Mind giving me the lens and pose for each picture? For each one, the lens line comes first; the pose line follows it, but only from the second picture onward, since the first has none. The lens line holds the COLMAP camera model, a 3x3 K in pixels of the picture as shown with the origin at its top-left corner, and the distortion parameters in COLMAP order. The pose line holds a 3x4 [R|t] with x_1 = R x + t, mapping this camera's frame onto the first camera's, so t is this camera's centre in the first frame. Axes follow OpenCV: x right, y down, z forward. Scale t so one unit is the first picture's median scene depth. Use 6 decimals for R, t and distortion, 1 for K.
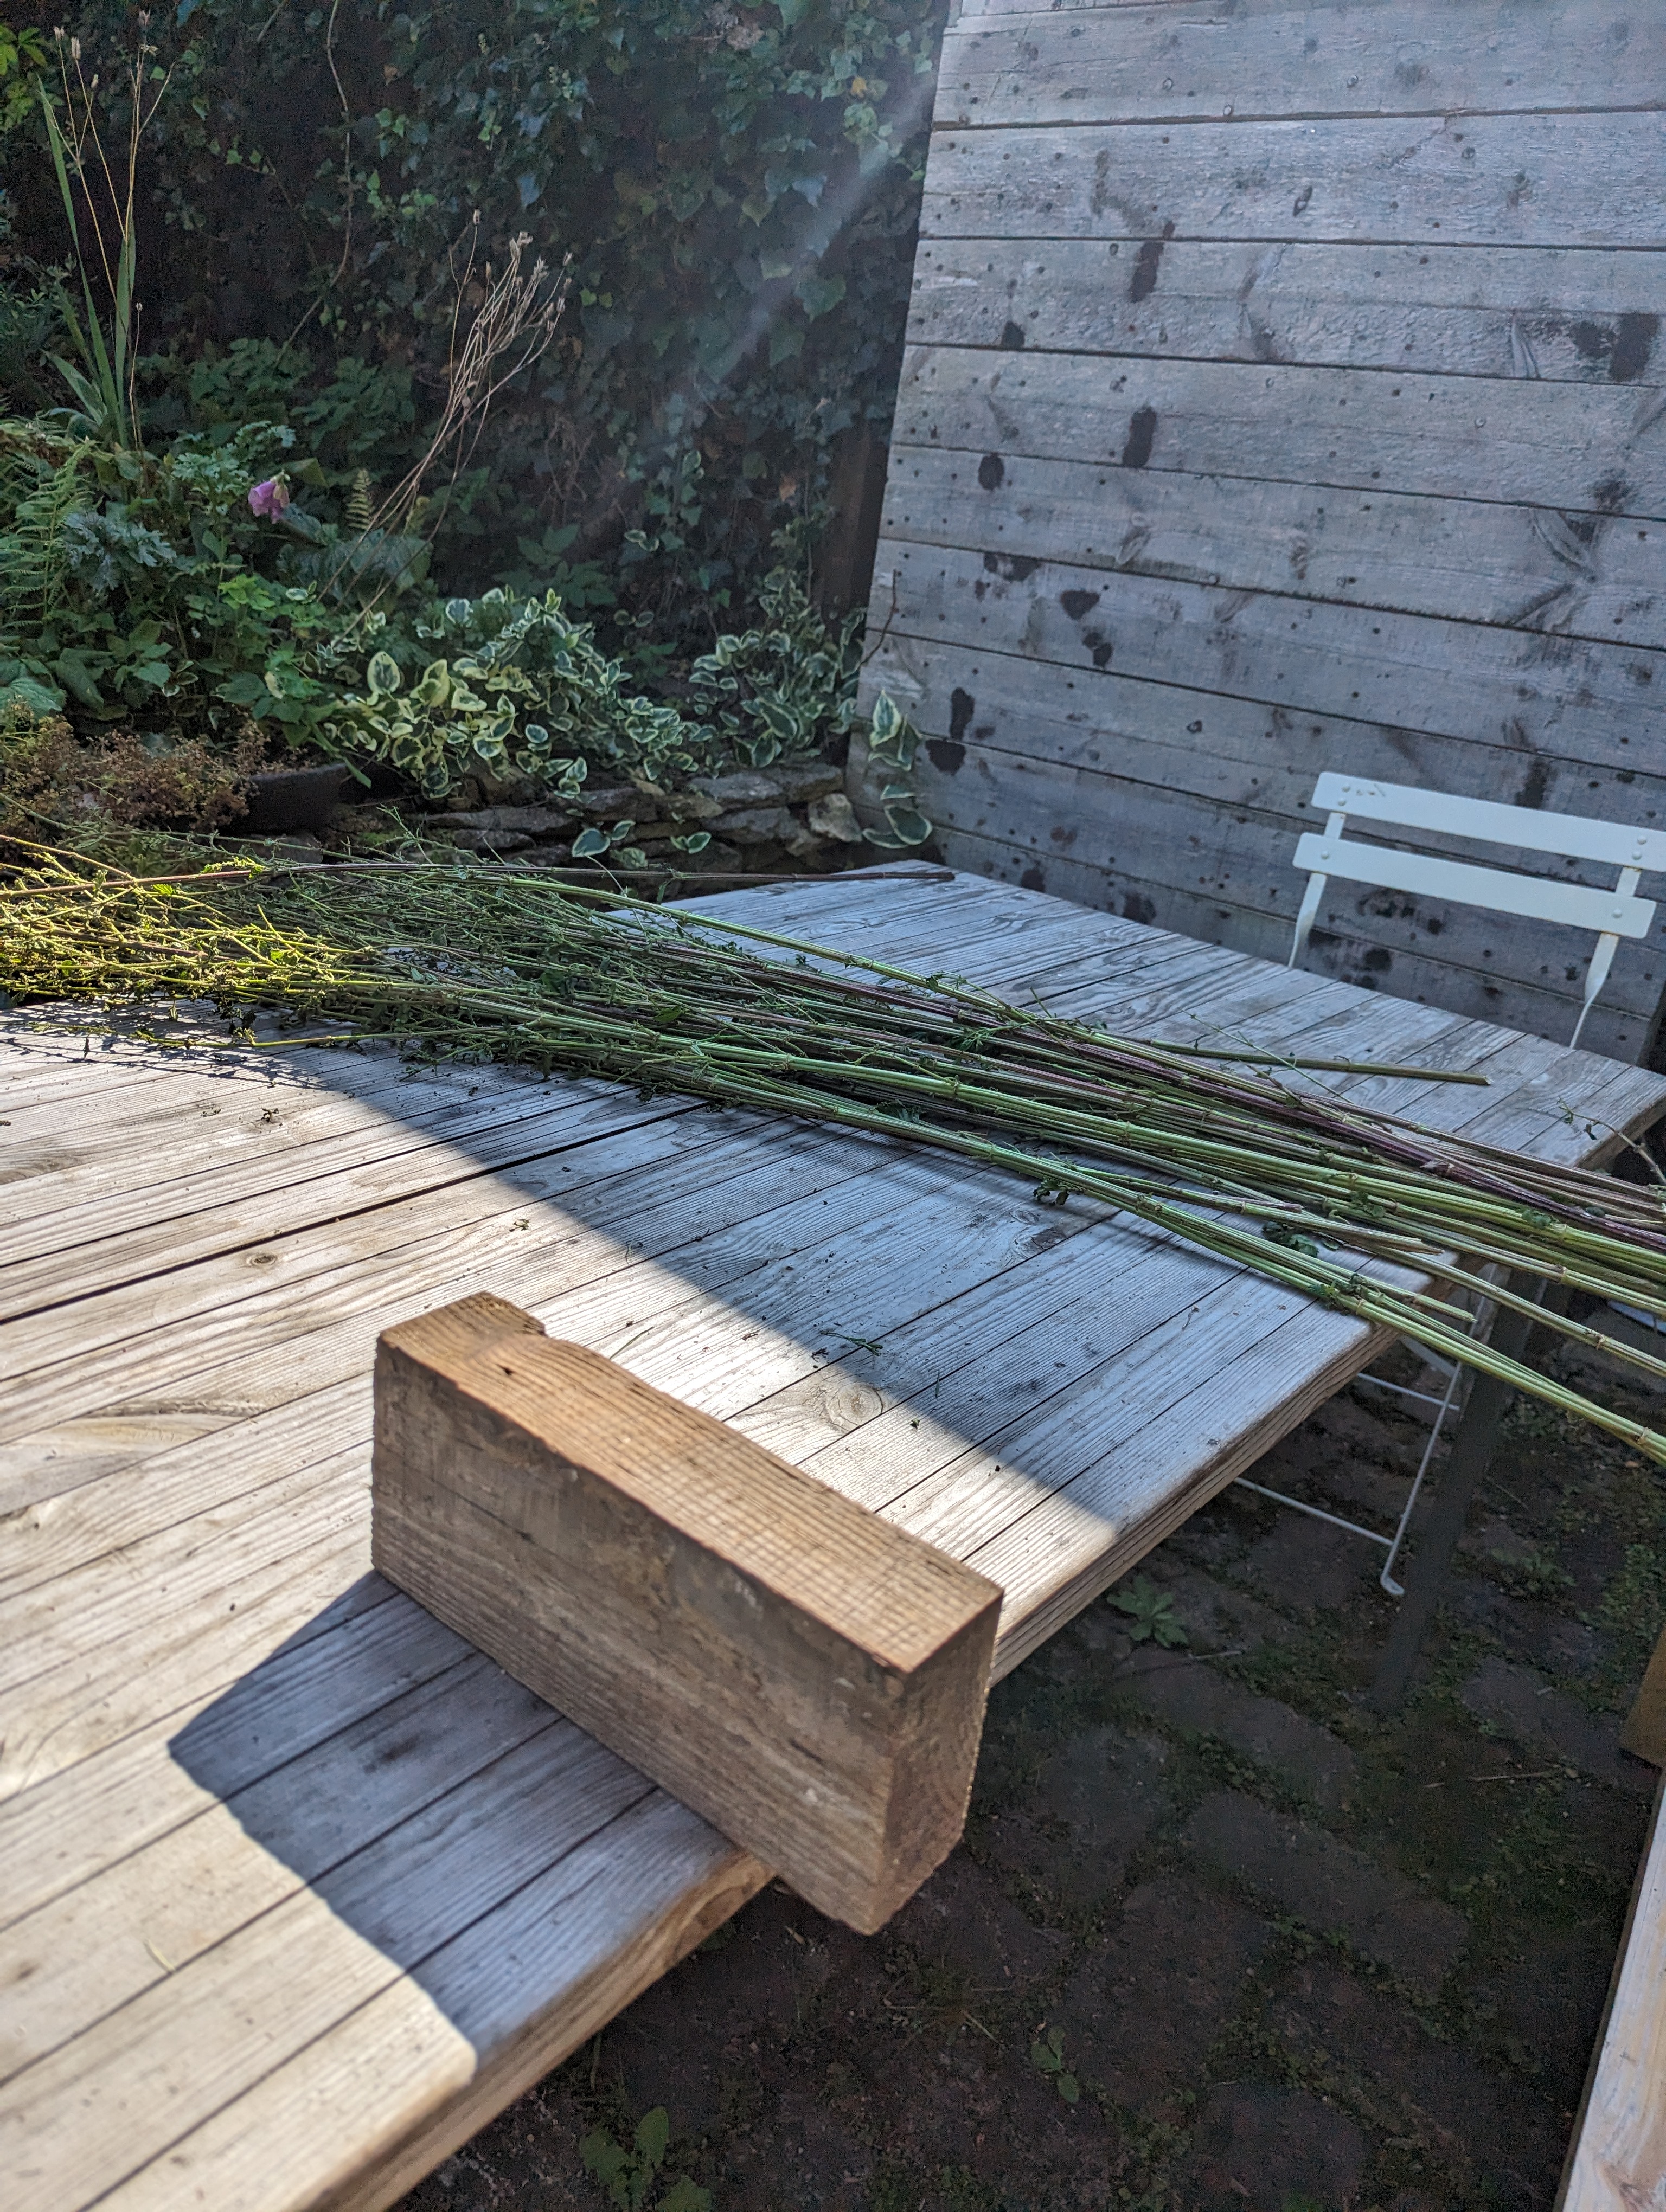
lens RADIAL K [[1567.0, 0, 829.1], [0, 1567.0, 1107.1], [0, 0, 1]] dist [-0.007595, -0.010593]
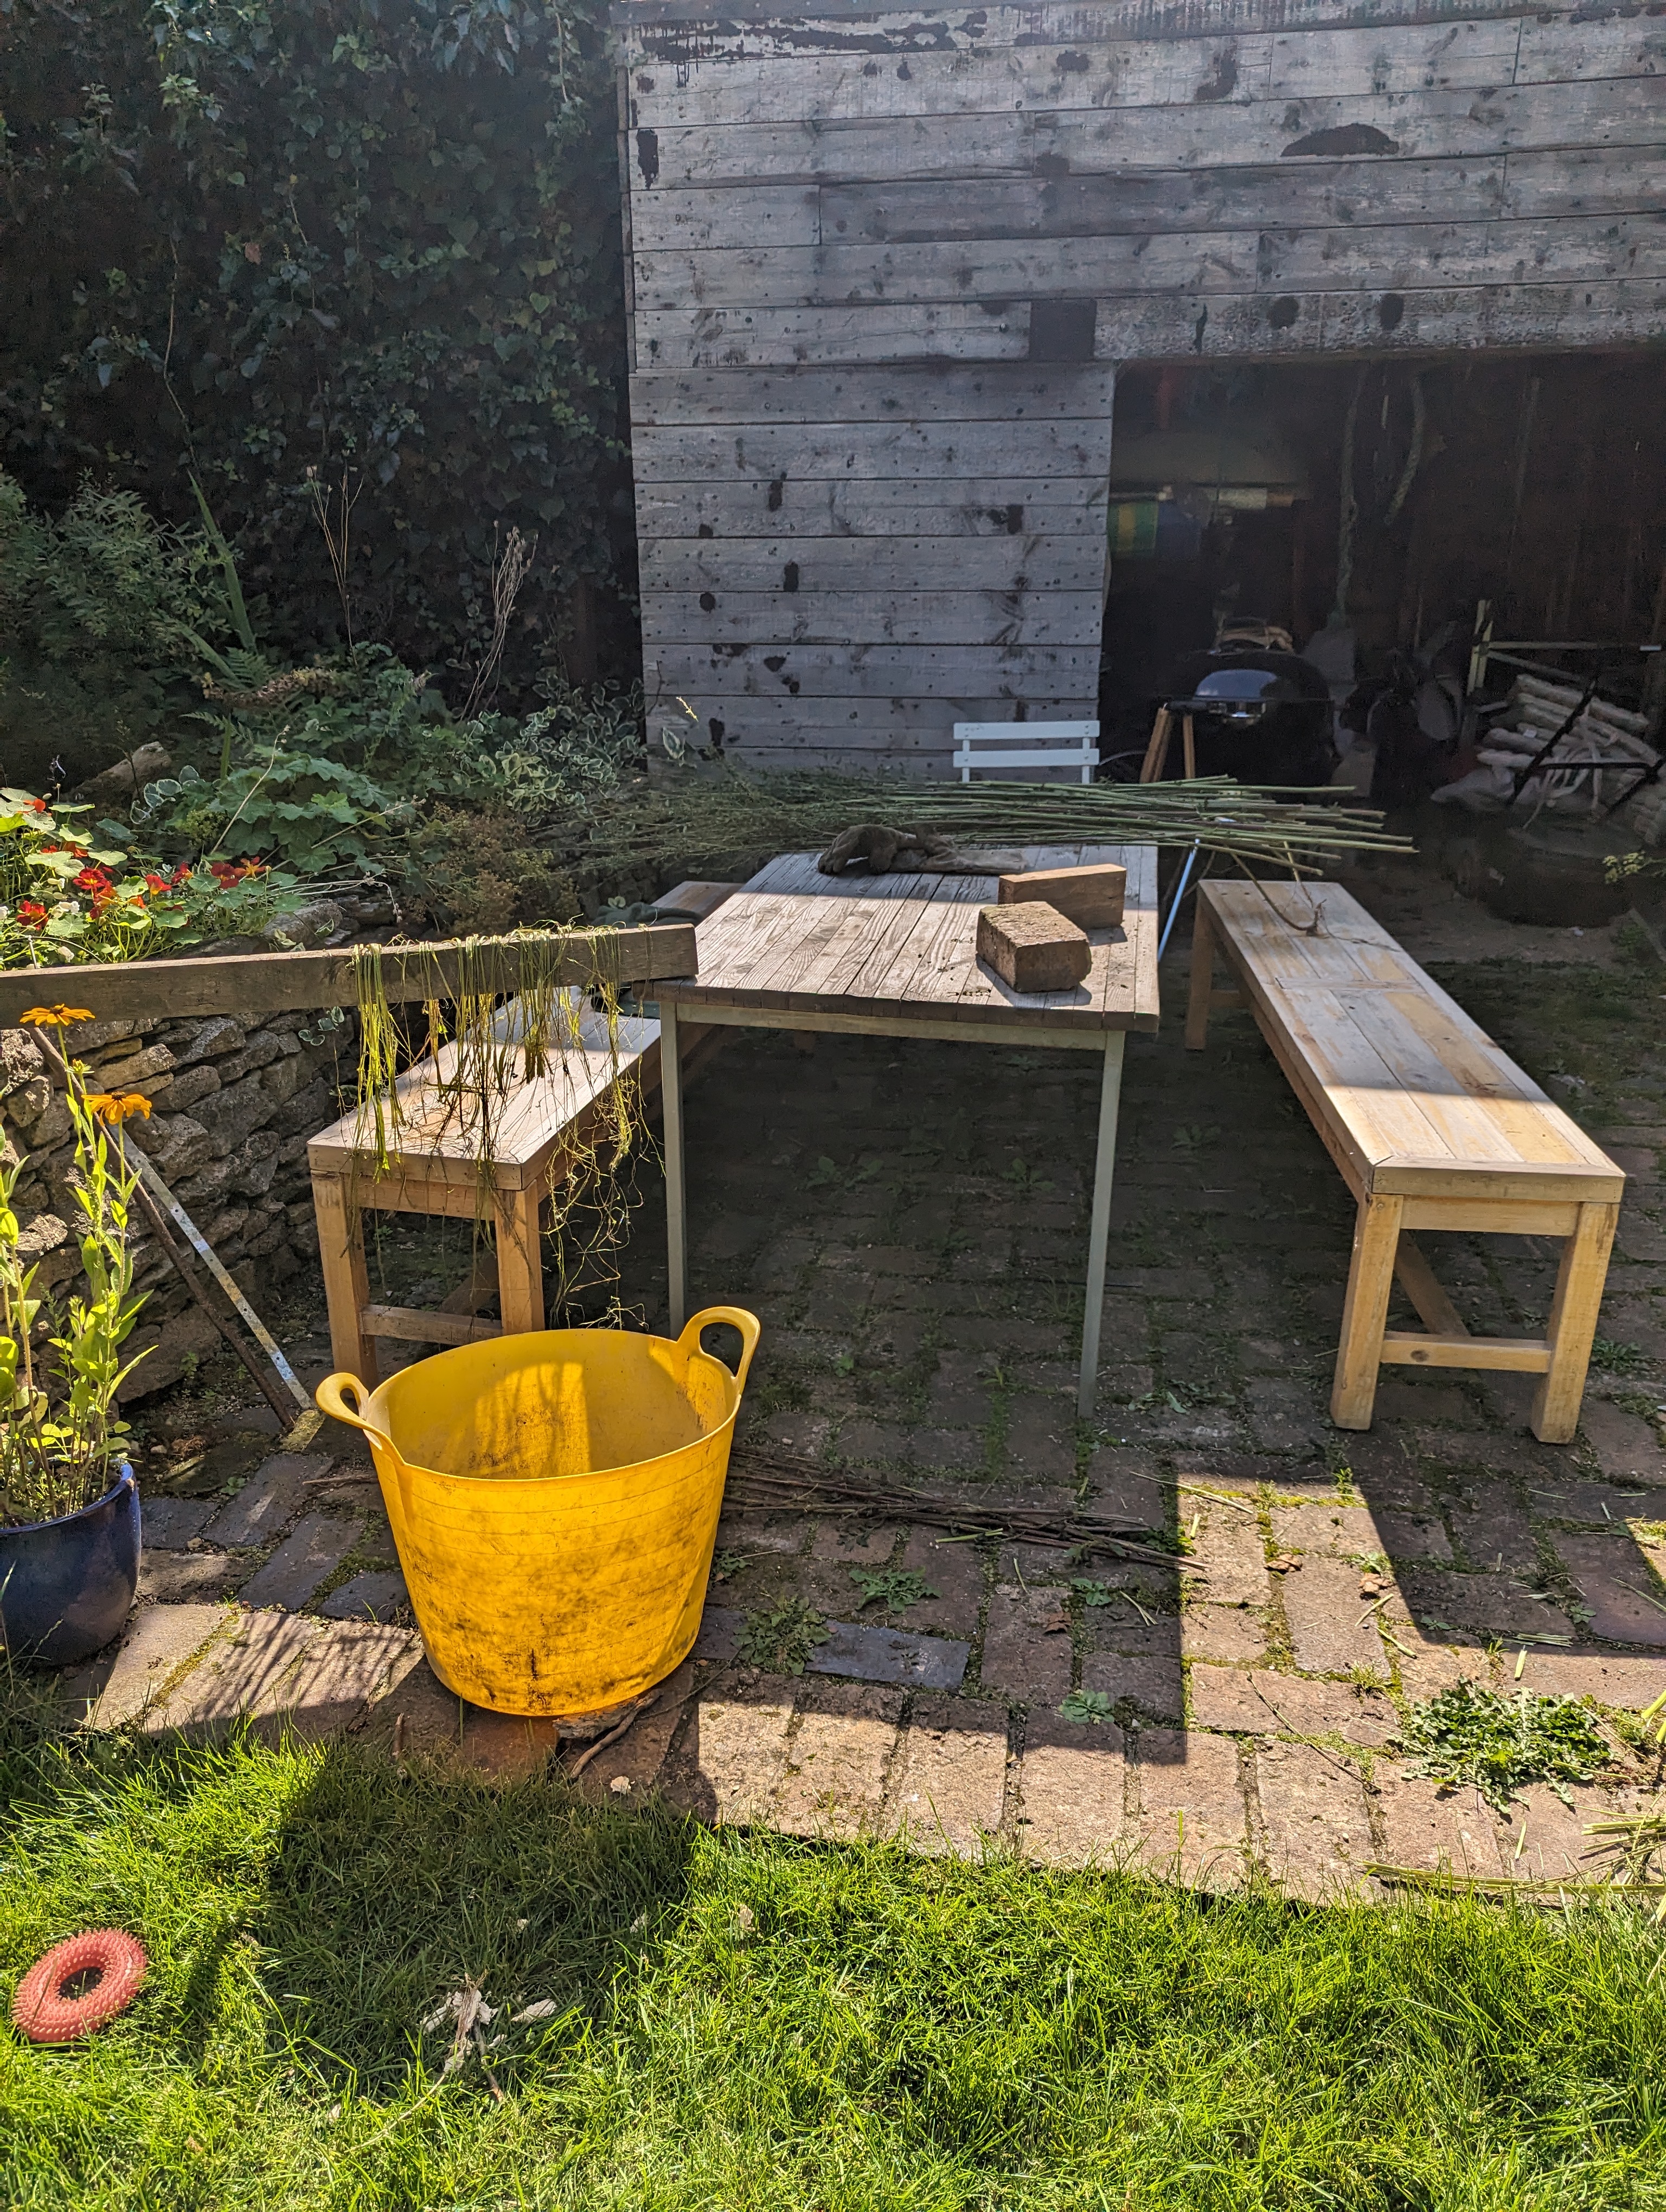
lens RADIAL K [[1567.0, 0, 834.4], [0, 1567.0, 1104.8], [0, 0, 1]] dist [-0.007595, -0.010593]
pose [[0.849529, -0.288348, 0.441764, -0.826939], [0.286257, 0.955360, 0.073098, 0.079940], [-0.443122, 0.064360, 0.894148, -0.755070]]
